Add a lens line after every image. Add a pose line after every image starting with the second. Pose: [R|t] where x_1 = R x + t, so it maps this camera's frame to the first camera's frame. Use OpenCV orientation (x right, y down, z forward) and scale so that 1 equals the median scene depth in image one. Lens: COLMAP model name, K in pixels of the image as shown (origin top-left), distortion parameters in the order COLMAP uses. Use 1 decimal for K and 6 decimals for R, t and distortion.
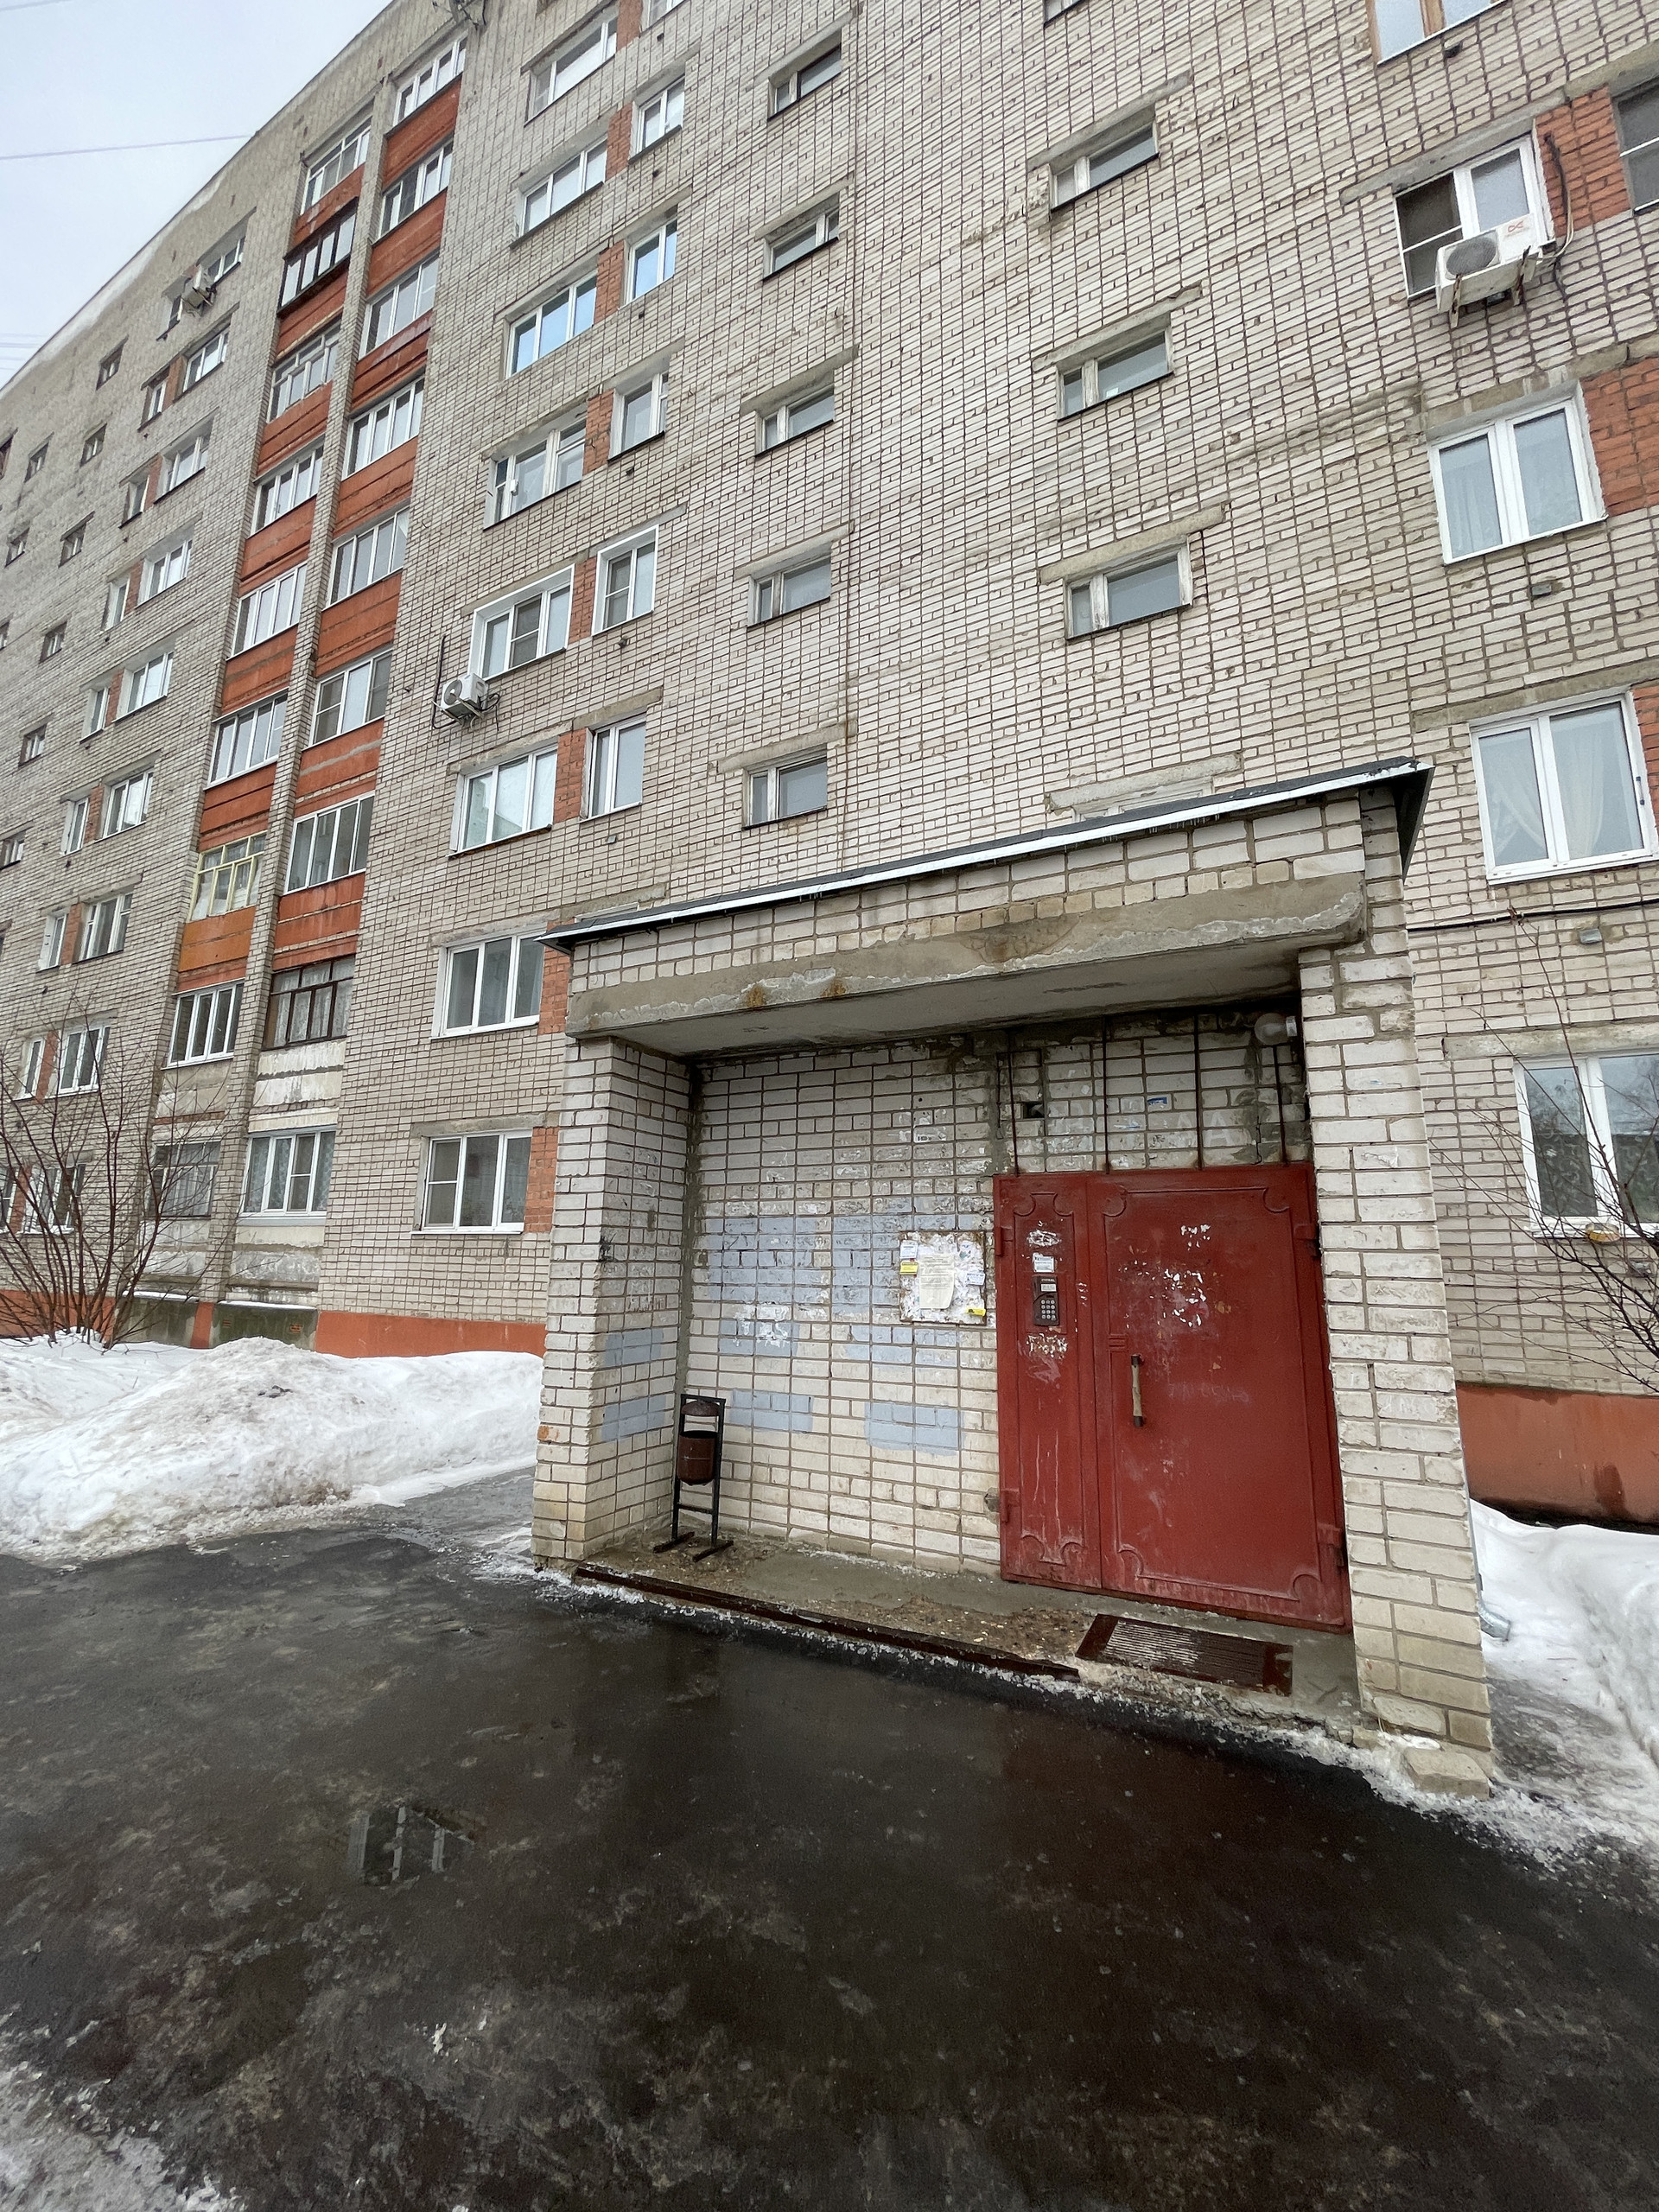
lens RADIAL K [[886.3, 0, 832.1], [0, 886.3, 1106.2], [0, 0, 1]] dist [-0.003863, -0.000240]
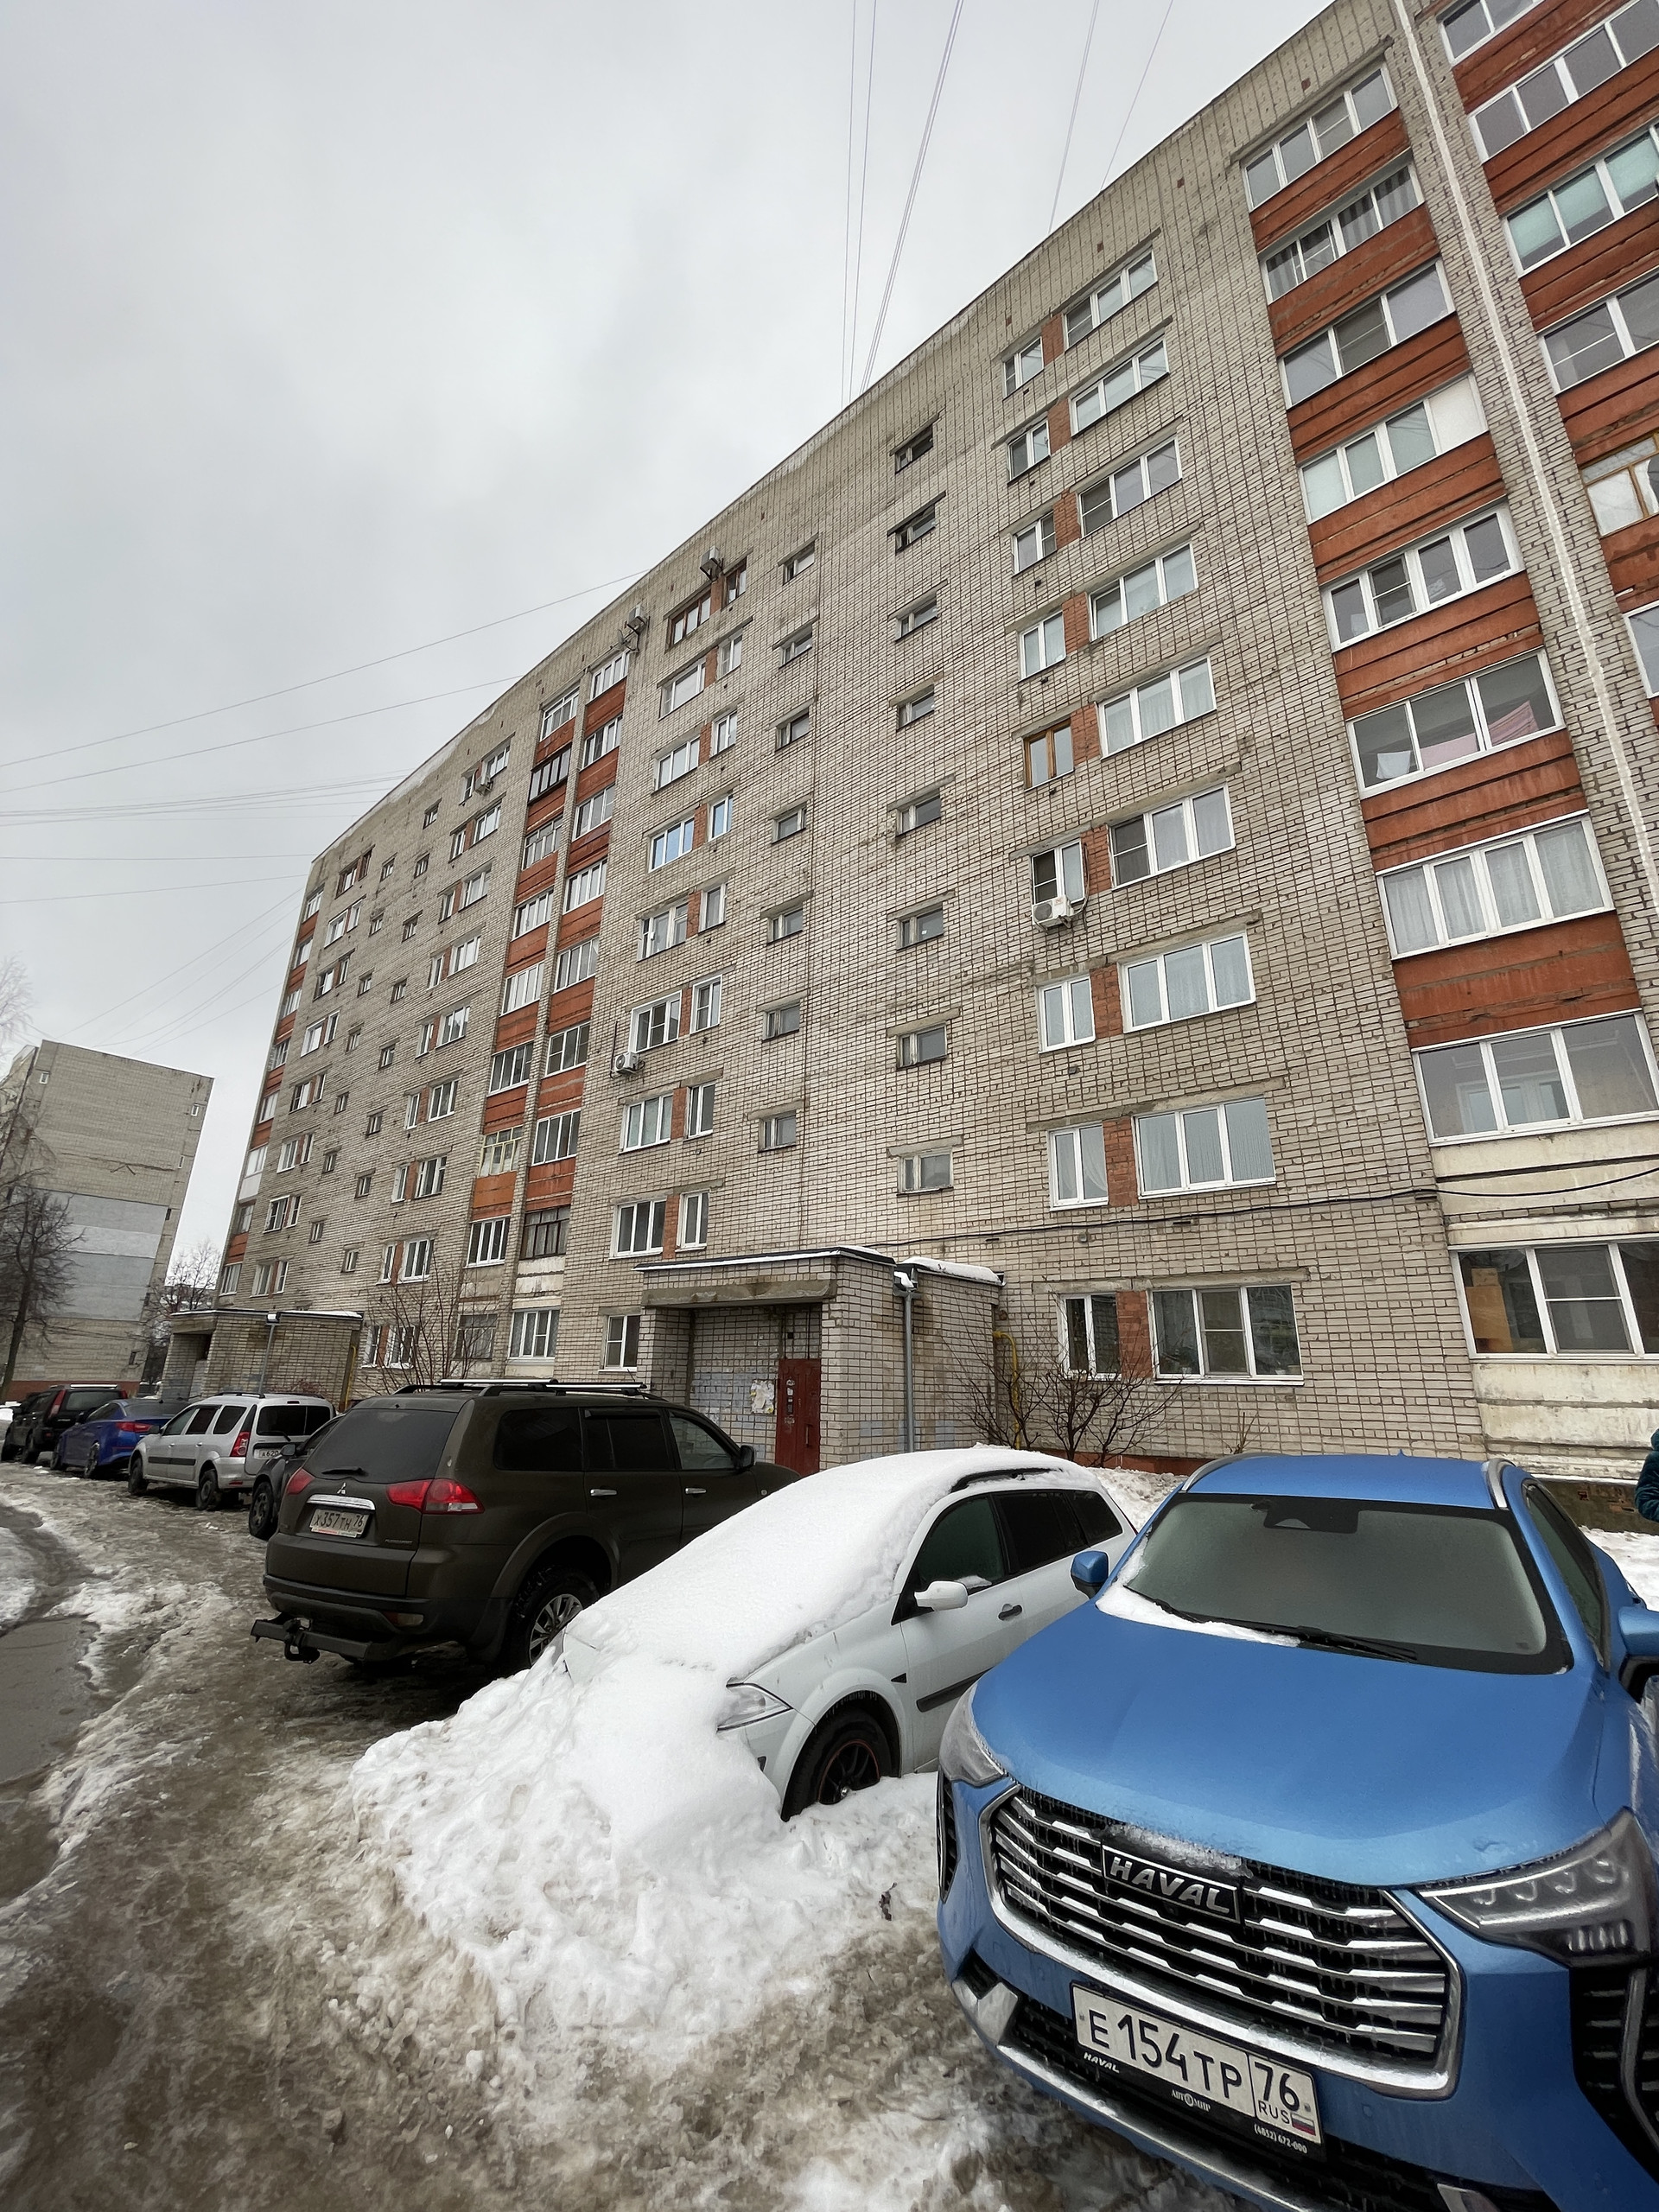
lens RADIAL K [[886.3, 0, 832.2], [0, 886.3, 1104.7], [0, 0, 1]] dist [-0.003863, -0.000240]
pose [[0.977809, -0.062858, -0.199848, 0.347036], [0.036593, 0.990507, -0.132503, -0.124217], [0.206279, 0.122249, 0.970826, -0.648591]]
